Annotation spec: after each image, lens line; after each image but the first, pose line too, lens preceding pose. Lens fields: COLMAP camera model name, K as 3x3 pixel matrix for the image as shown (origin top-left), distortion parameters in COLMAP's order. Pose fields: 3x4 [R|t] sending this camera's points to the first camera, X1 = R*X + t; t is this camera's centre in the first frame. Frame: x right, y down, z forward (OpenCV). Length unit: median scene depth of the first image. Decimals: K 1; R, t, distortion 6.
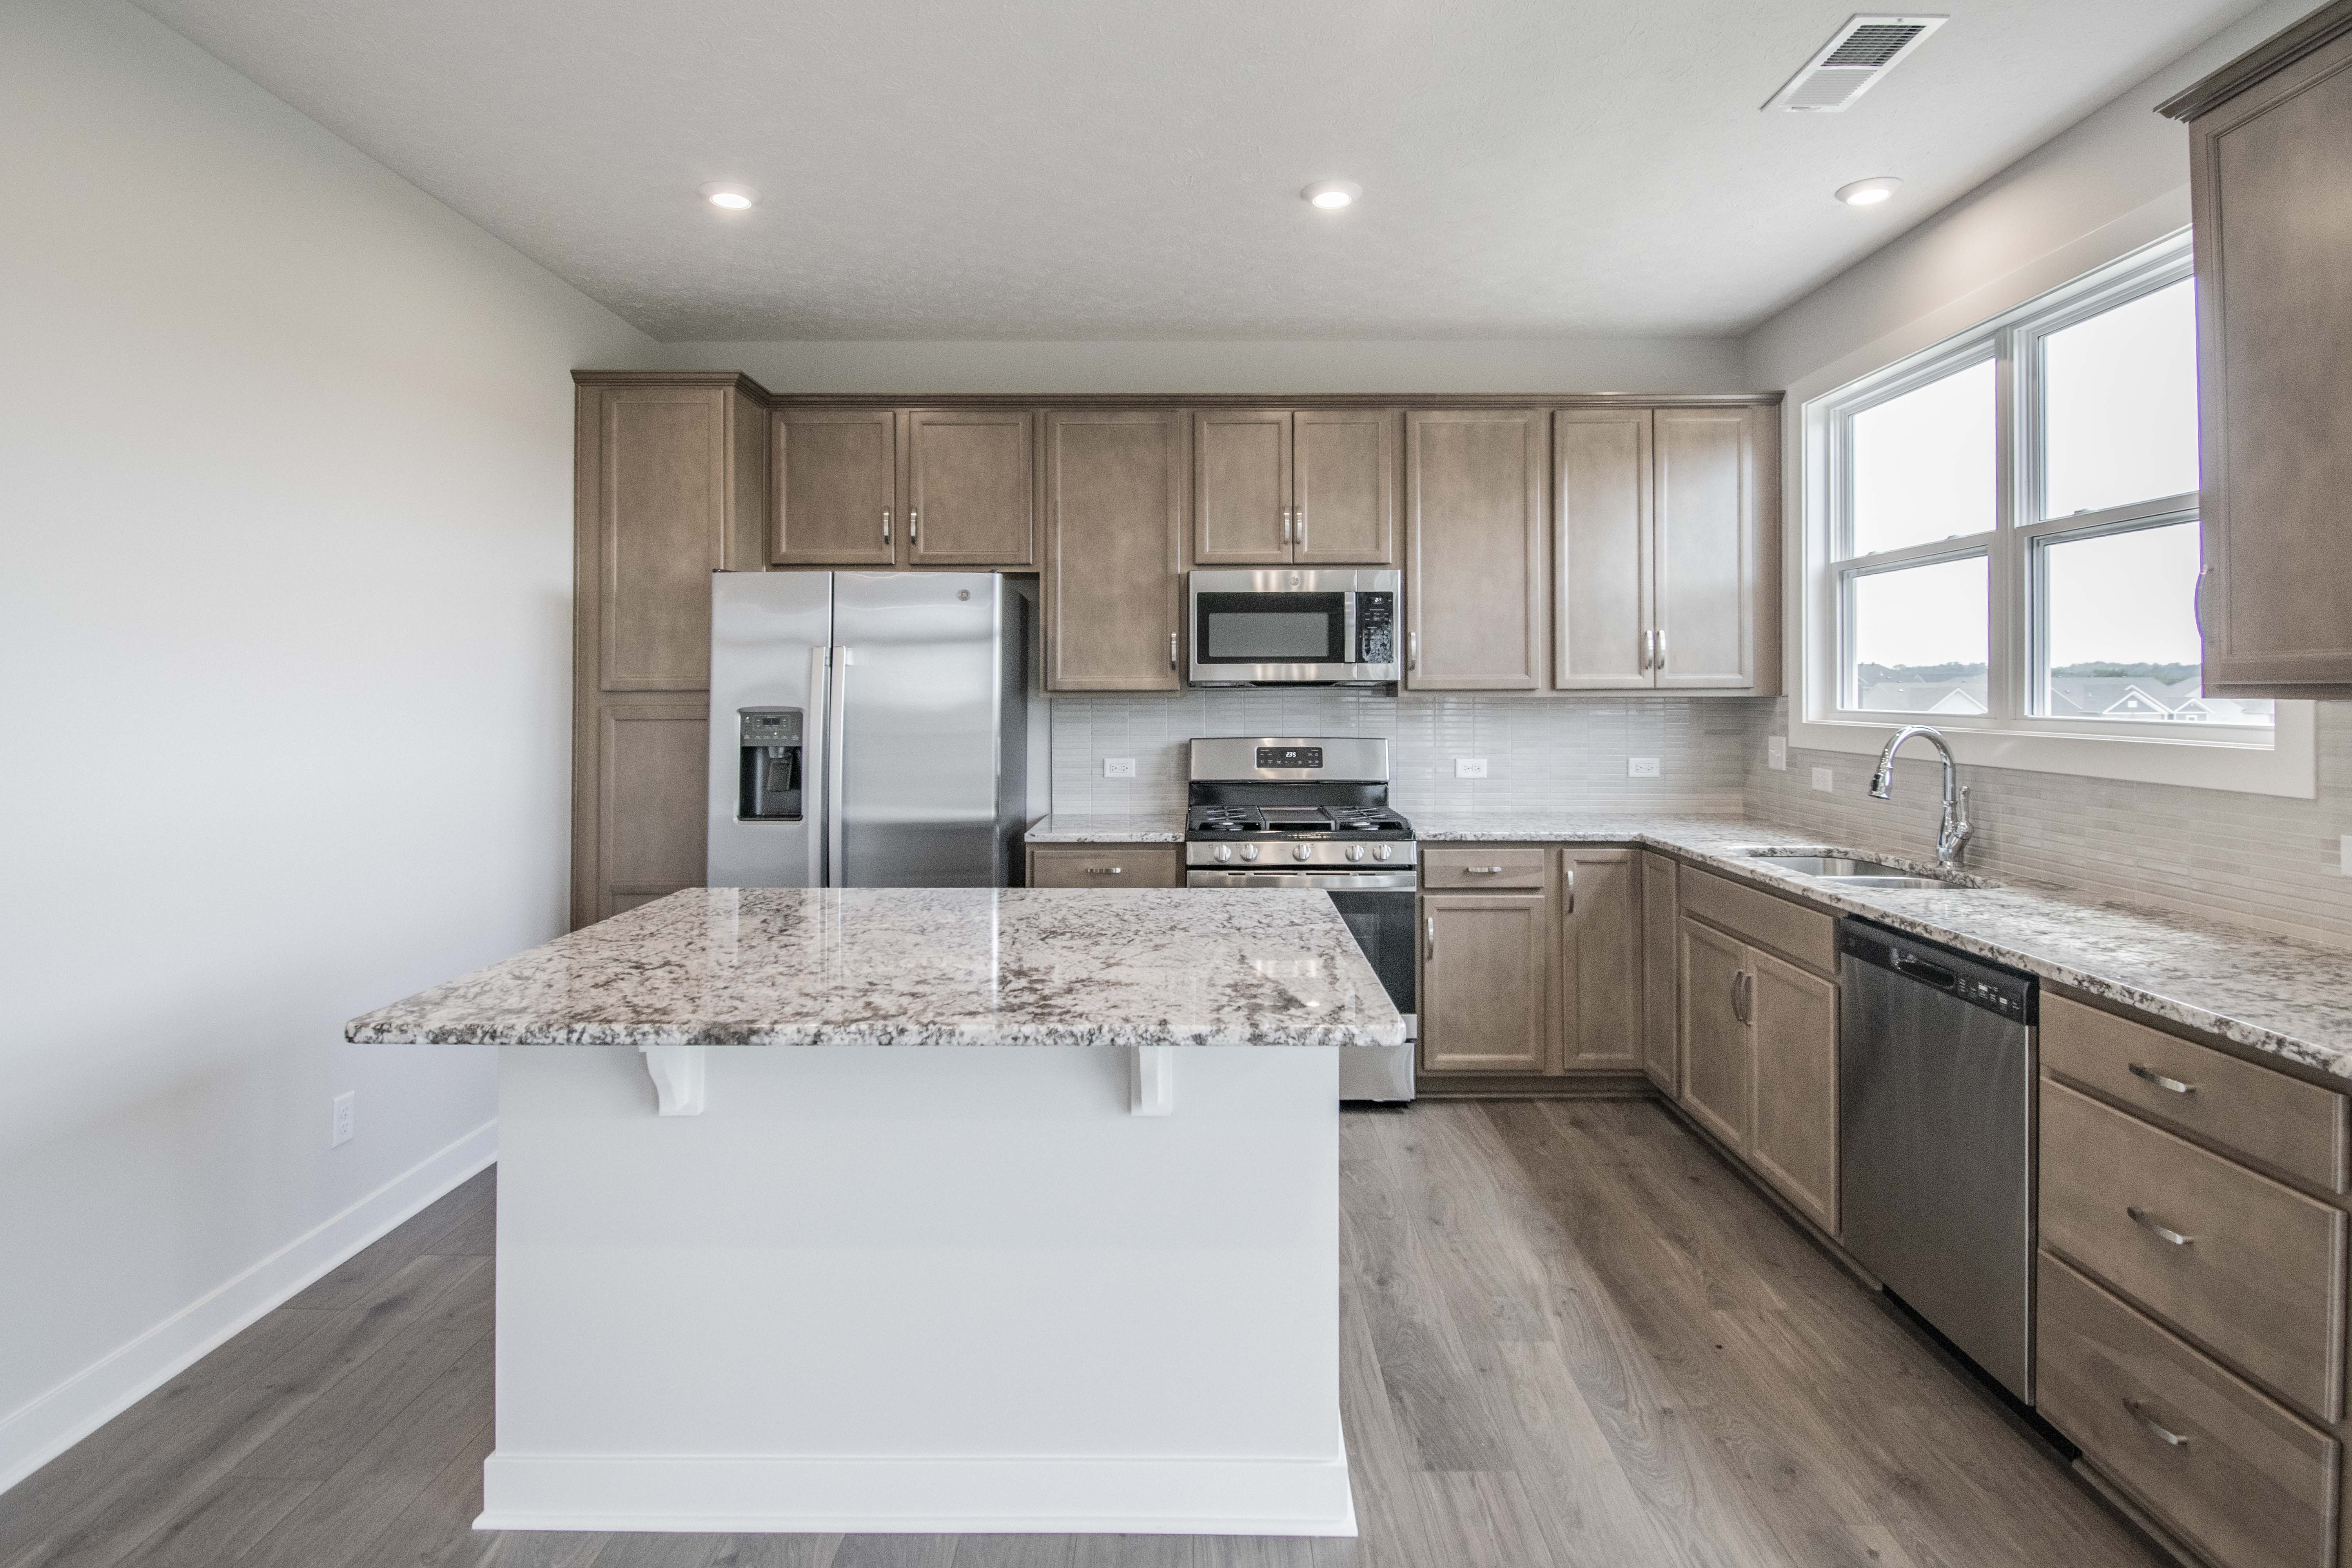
lens RADIAL K [[1168.2, 0, 1181.6], [0, 1168.2, 682.5], [0, 0, 1]] dist [0.003897, -0.016897]
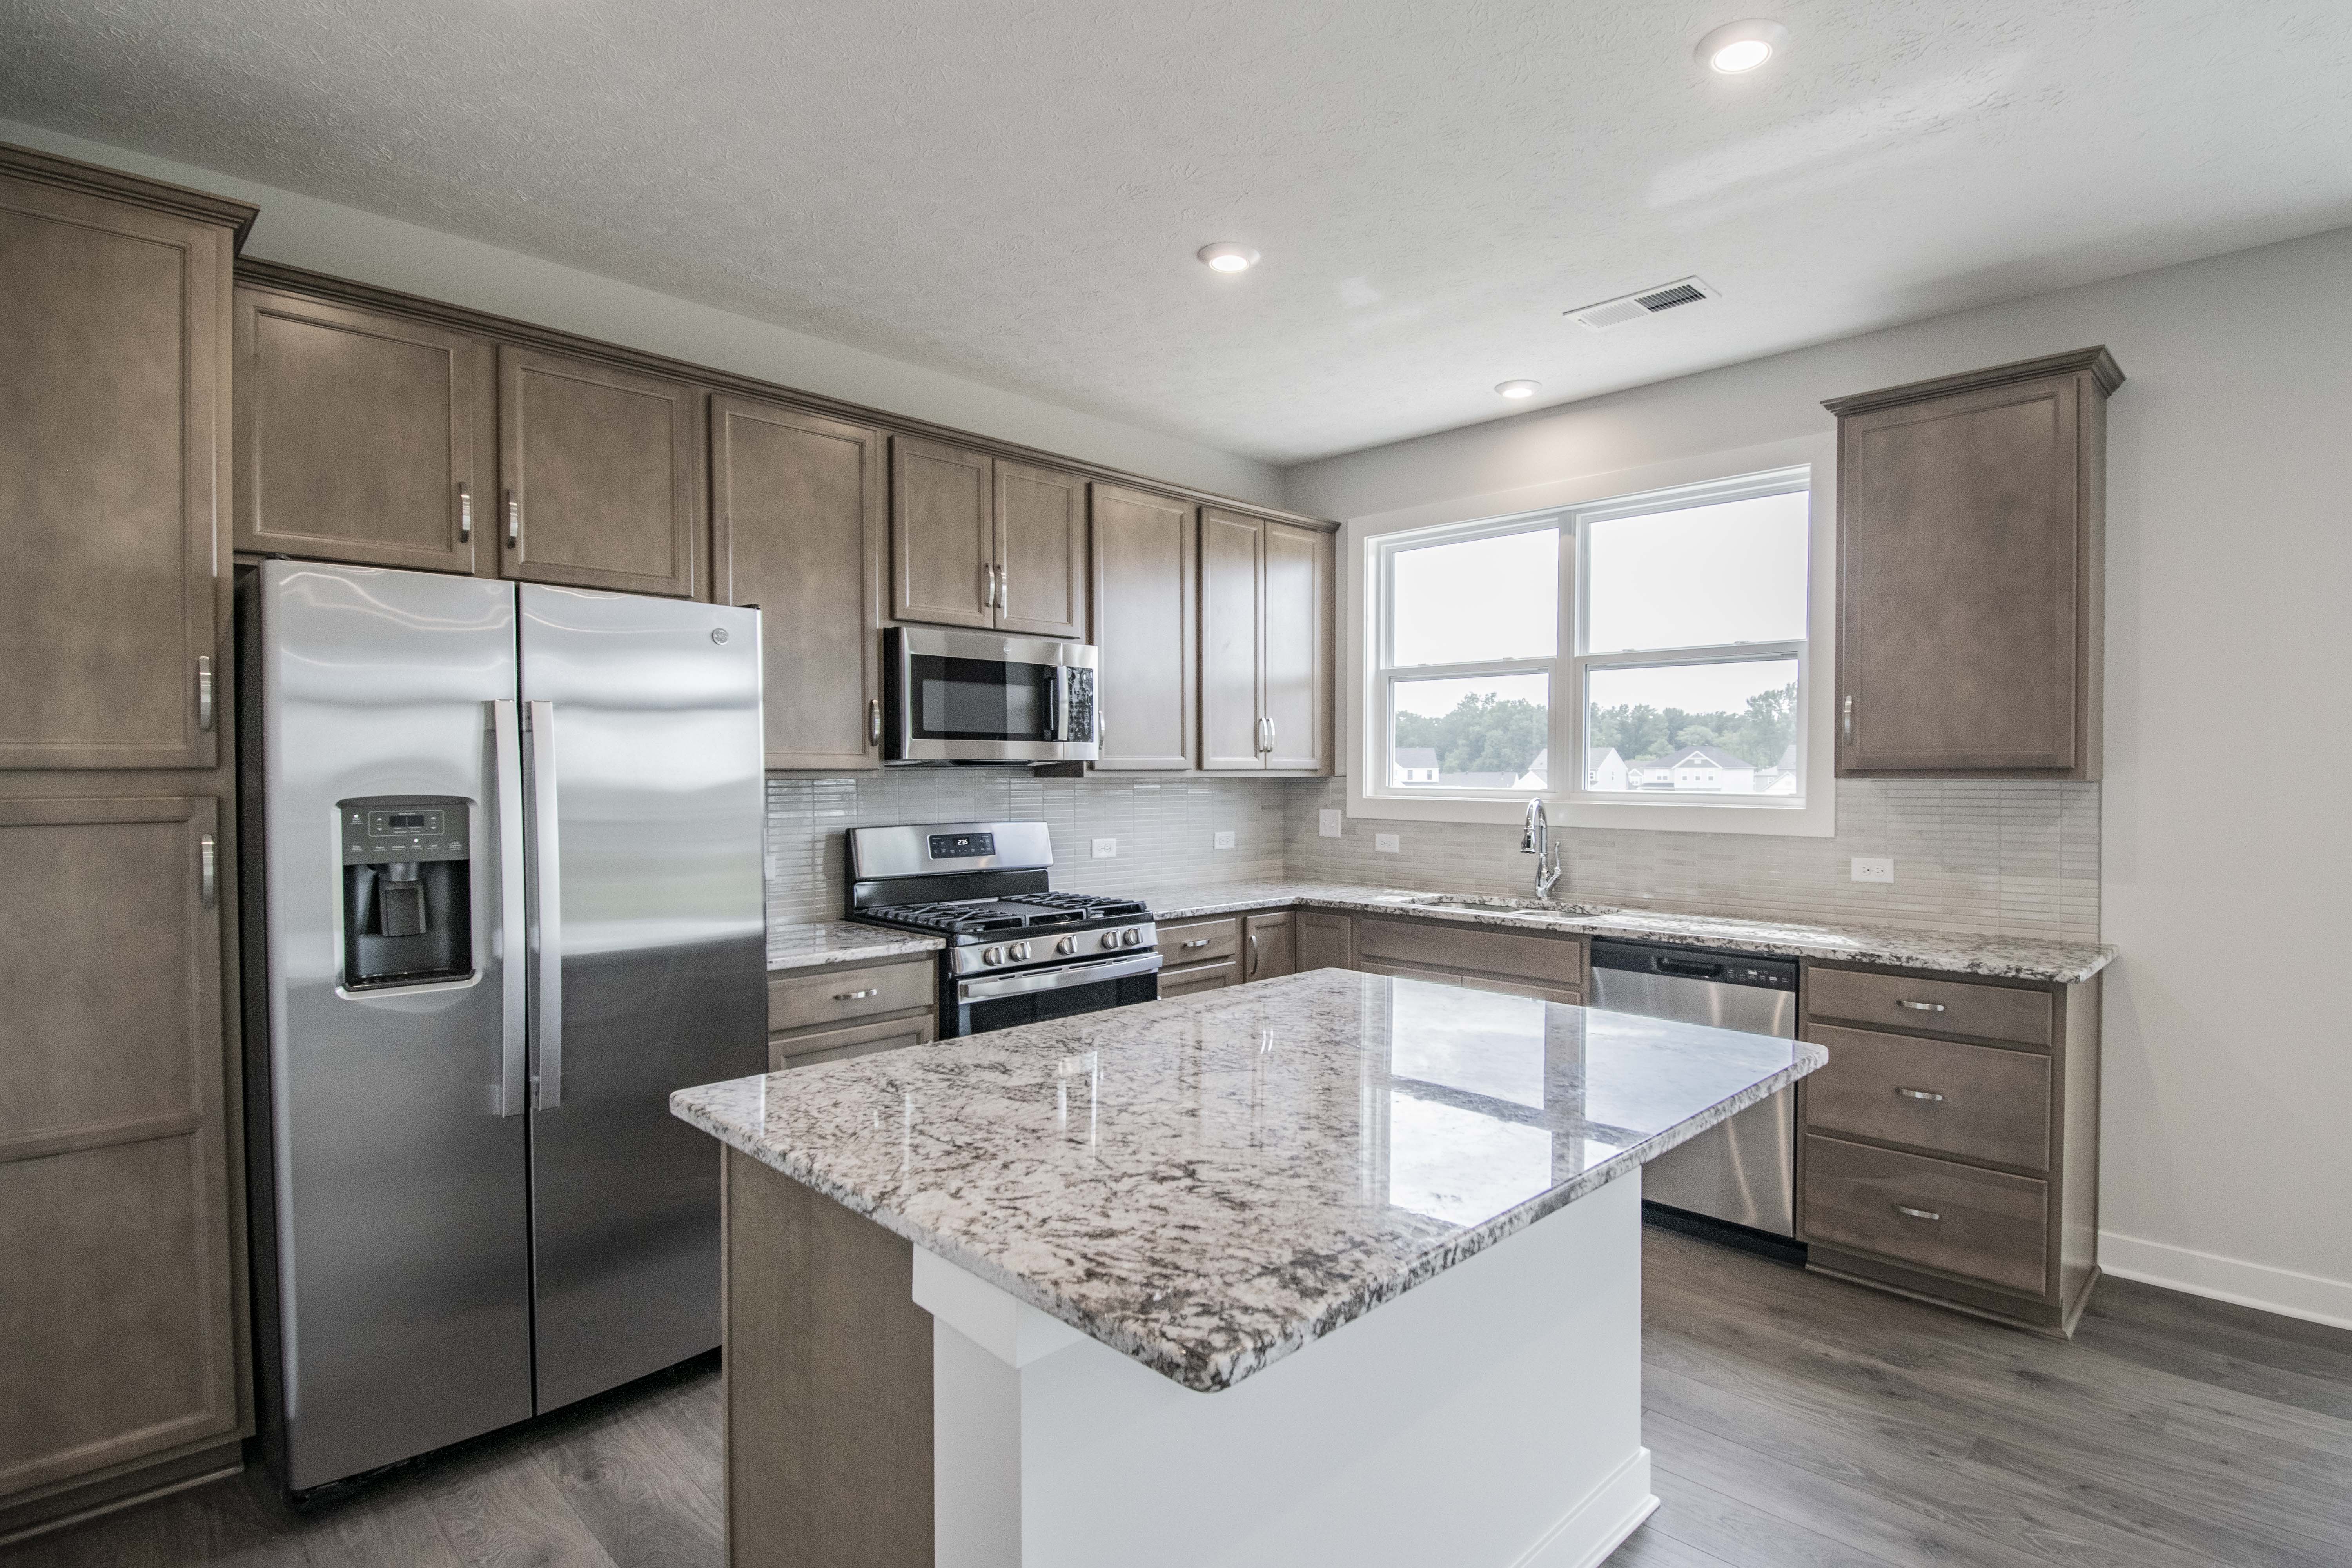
lens RADIAL K [[1165.8, 0, 1284.4], [0, 1165.8, 796.6], [0, 0, 1]] dist [0.002821, -0.014154]
pose [[0.677934, -0.014206, 0.734986, -0.436212], [-0.007865, 0.999616, 0.026576, 0.001210], [-0.735081, -0.023798, 0.677562, 0.234664]]
